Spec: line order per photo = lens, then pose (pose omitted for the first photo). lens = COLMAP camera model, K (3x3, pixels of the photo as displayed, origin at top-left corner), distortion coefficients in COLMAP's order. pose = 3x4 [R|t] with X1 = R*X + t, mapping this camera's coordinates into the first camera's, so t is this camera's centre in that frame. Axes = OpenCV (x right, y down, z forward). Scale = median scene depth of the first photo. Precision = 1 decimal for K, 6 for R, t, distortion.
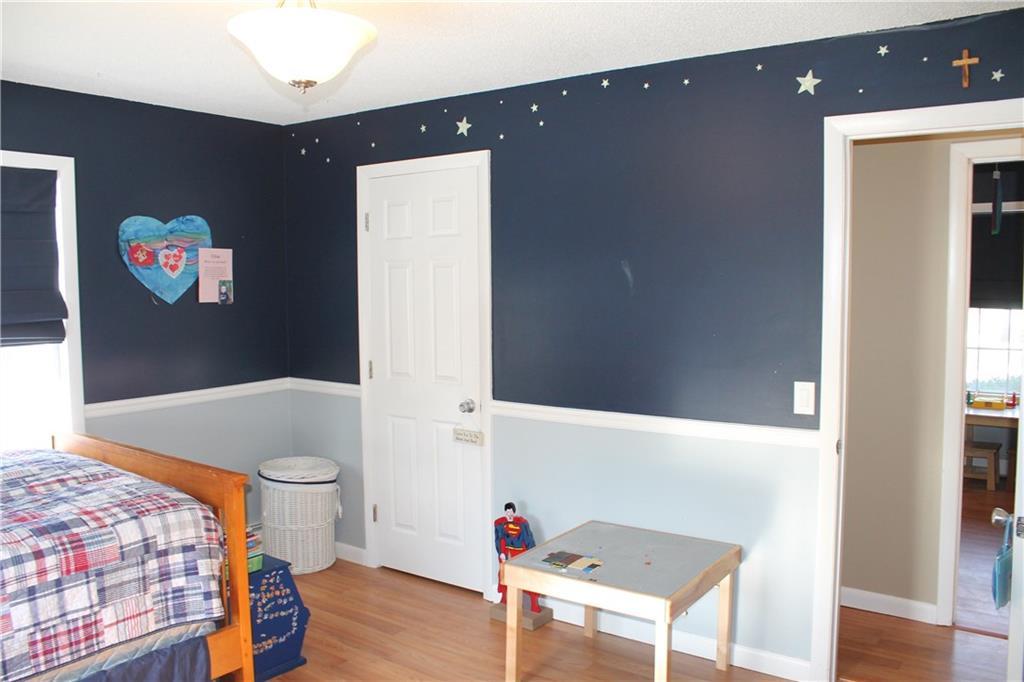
lens RADIAL K [[858.9, 0, 512.1], [0, 858.9, 341.5], [0, 0, 1]] dist [-0.016115, -0.006830]
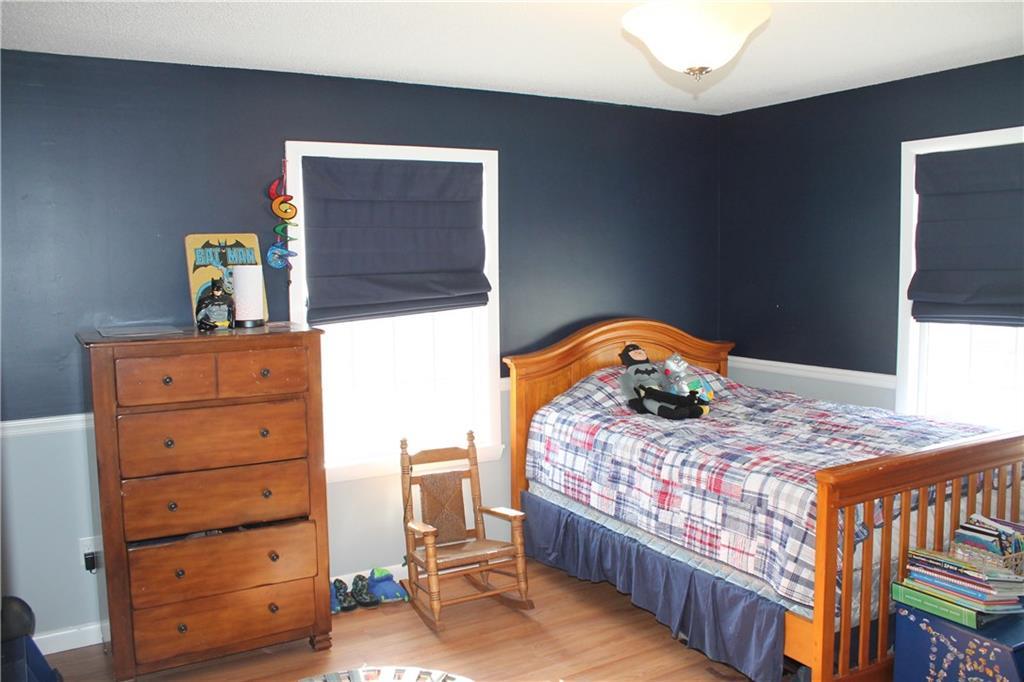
lens RADIAL K [[858.9, 0, 511.2], [0, 858.9, 340.1], [0, 0, 1]] dist [-0.016115, -0.006830]
pose [[-0.381564, 0.093066, -0.919645, 0.735137], [-0.057627, 0.990588, 0.124155, -0.094057], [0.922544, 0.100369, -0.372610, 1.120038]]
